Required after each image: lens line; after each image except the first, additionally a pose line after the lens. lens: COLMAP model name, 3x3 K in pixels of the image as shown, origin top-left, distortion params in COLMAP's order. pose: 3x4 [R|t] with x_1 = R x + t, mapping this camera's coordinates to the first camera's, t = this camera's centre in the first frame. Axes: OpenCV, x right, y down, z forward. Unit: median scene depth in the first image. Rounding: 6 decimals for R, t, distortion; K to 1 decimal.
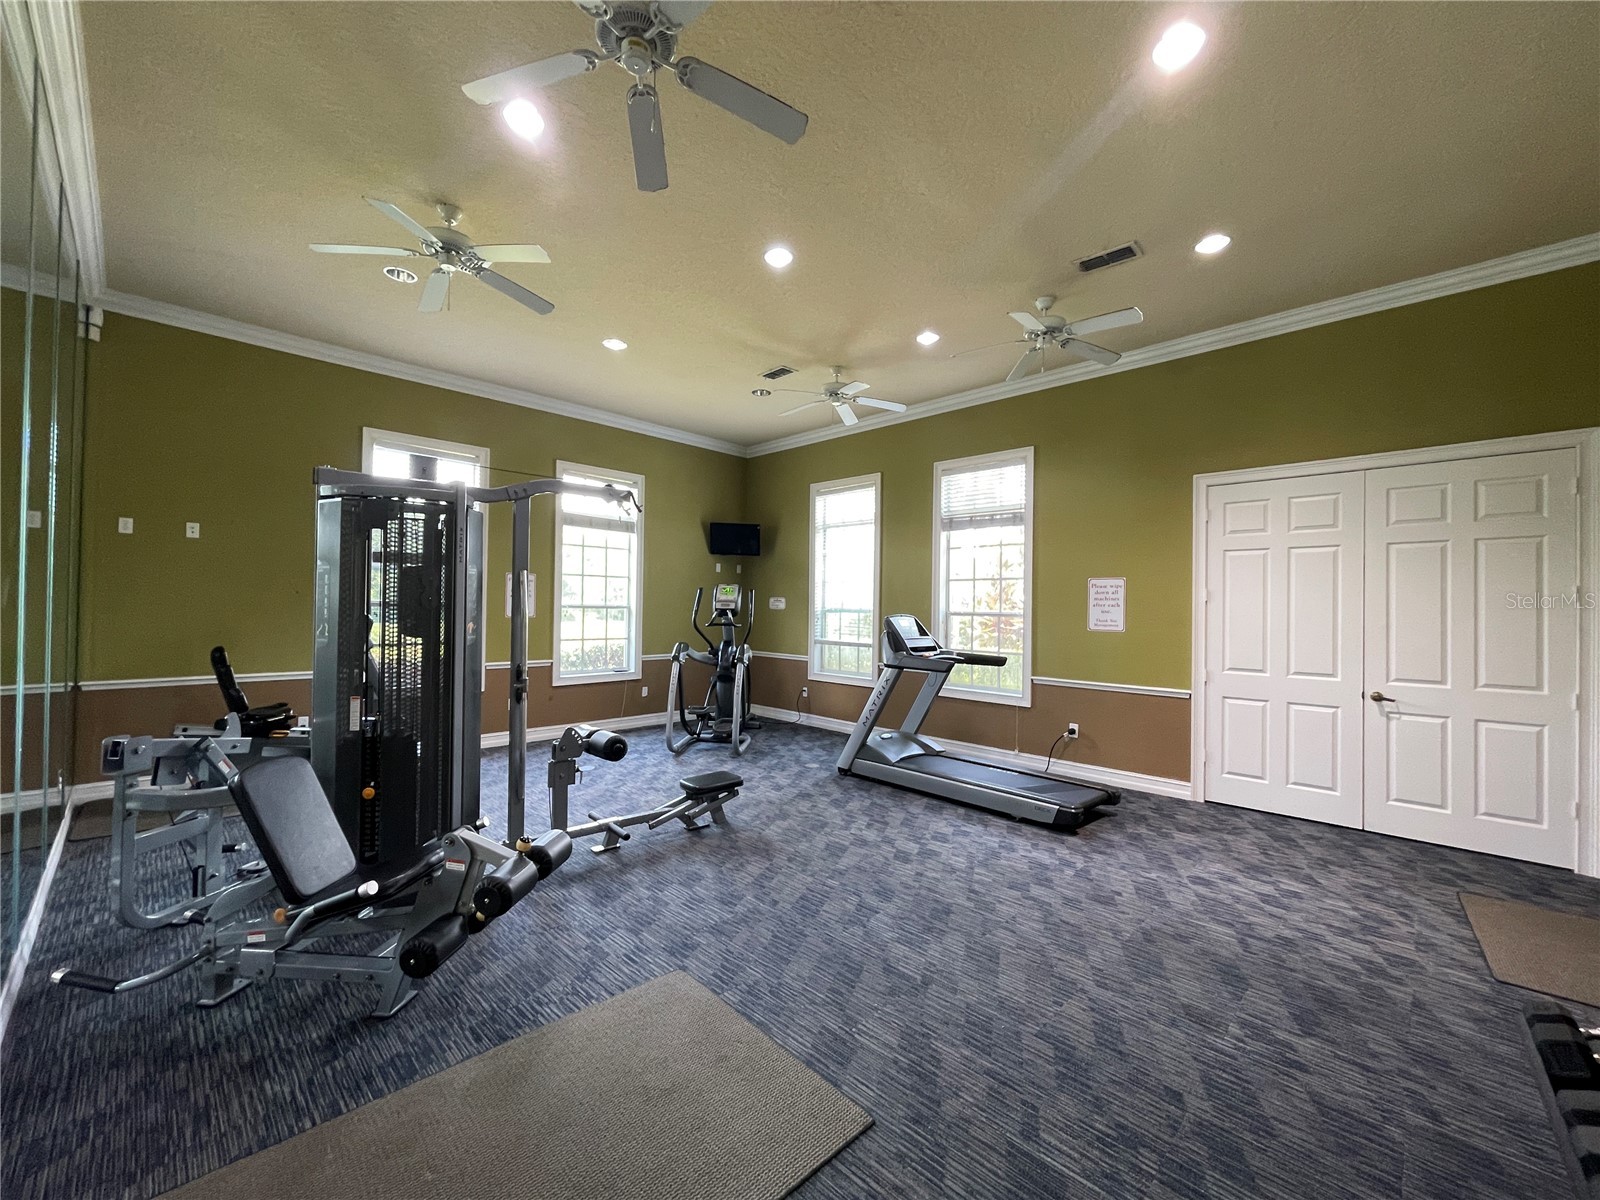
lens RADIAL K [[646.2, 0, 800.5], [0, 646.2, 602.1], [0, 0, 1]] dist [0.002840, 0.000040]
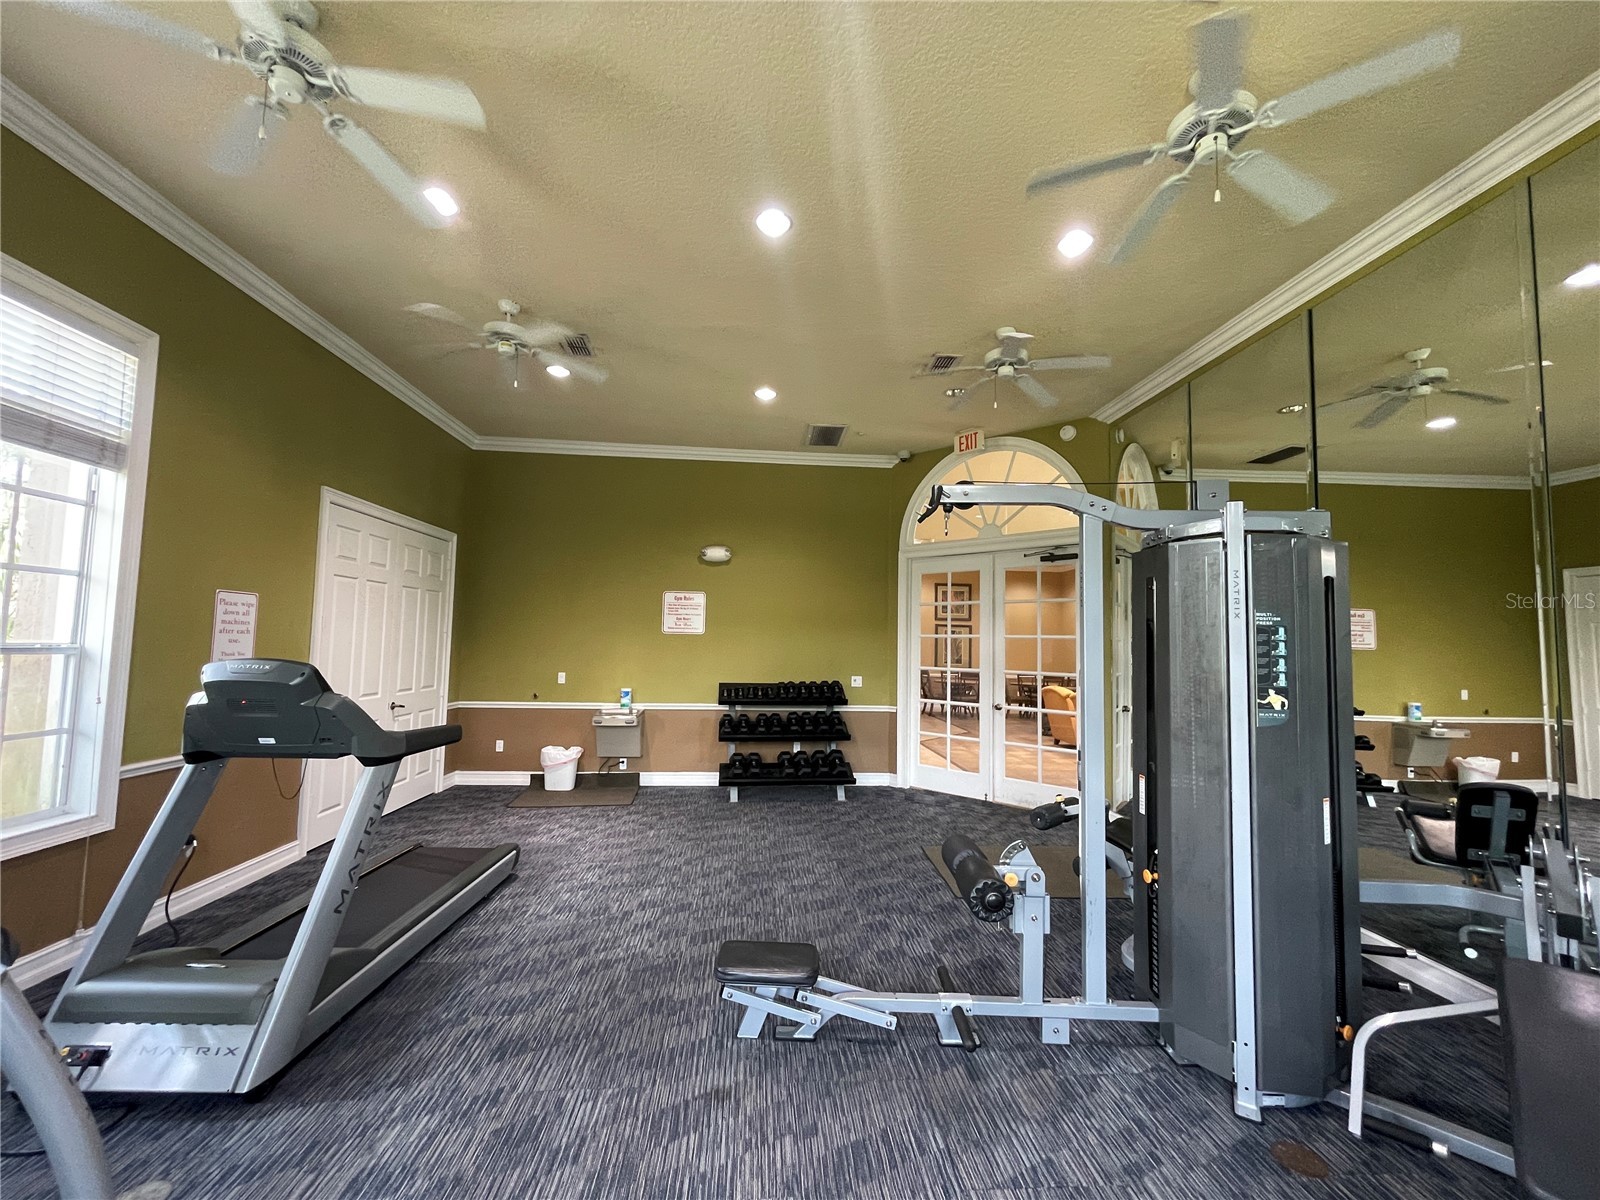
lens RADIAL K [[646.2, 0, 795.7], [0, 646.2, 599.2], [0, 0, 1]] dist [0.002840, 0.000040]
pose [[-0.743790, 0.016660, 0.668206, -0.559492], [-0.036795, 0.997153, -0.065820, -0.007569], [-0.667400, -0.073543, -0.741059, 1.464055]]
